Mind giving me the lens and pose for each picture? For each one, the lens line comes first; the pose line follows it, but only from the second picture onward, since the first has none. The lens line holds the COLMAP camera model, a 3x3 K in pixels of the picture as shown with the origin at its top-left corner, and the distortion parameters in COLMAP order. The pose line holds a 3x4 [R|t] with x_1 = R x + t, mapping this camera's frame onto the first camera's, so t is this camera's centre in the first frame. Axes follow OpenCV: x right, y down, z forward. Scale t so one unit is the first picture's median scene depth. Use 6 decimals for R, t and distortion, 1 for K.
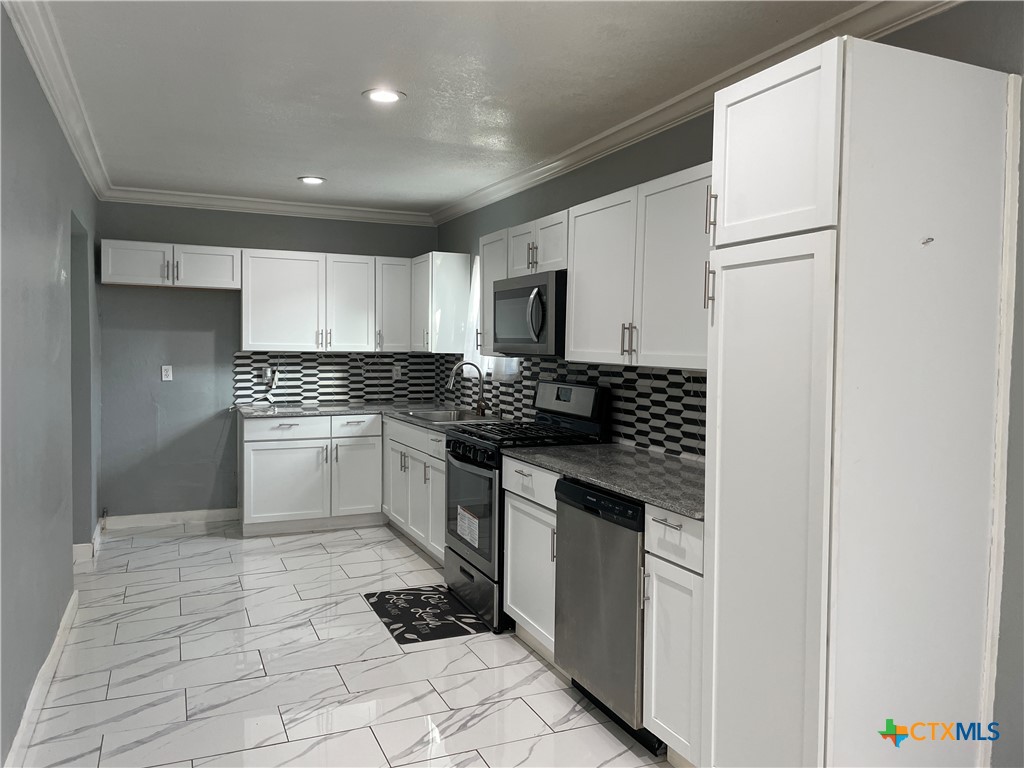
lens RADIAL K [[774.4, 0, 510.5], [0, 774.4, 371.3], [0, 0, 1]] dist [-0.005635, -0.003984]
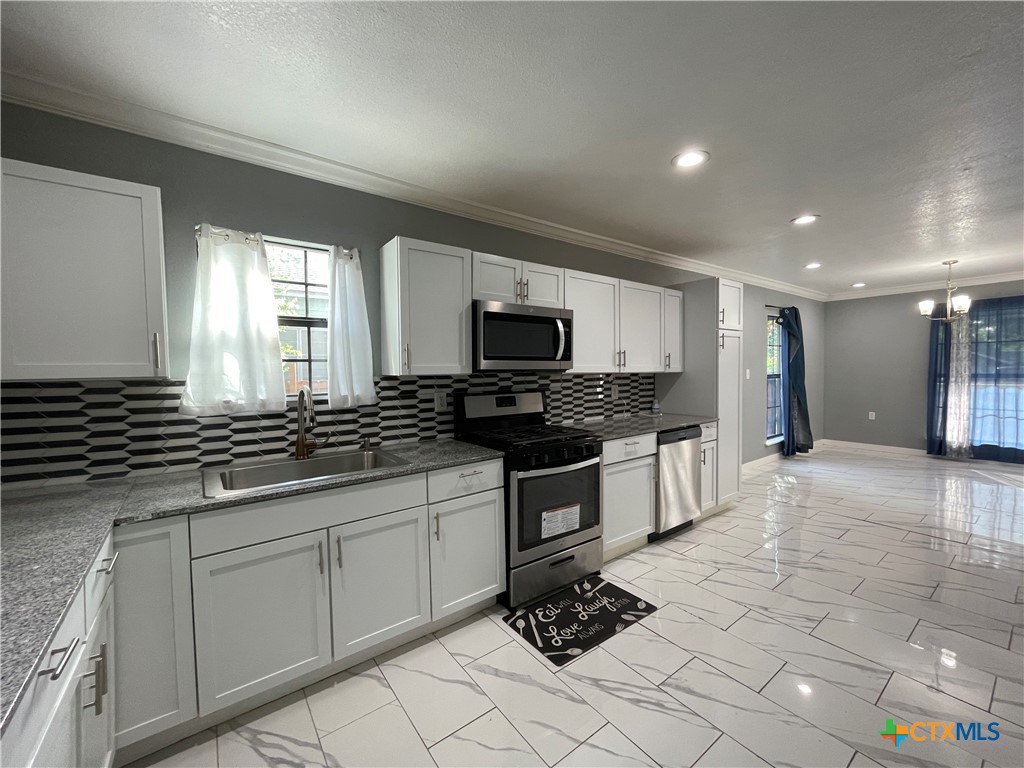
lens RADIAL K [[414.3, 0, 512.0], [0, 414.3, 384.0], [0, 0, 1]] dist [-0.001066, -0.000300]
pose [[-0.232307, -0.049340, 0.971390, -0.659562], [0.036167, 0.997584, 0.059320, -0.043021], [-0.971970, 0.048912, -0.229962, 1.269609]]
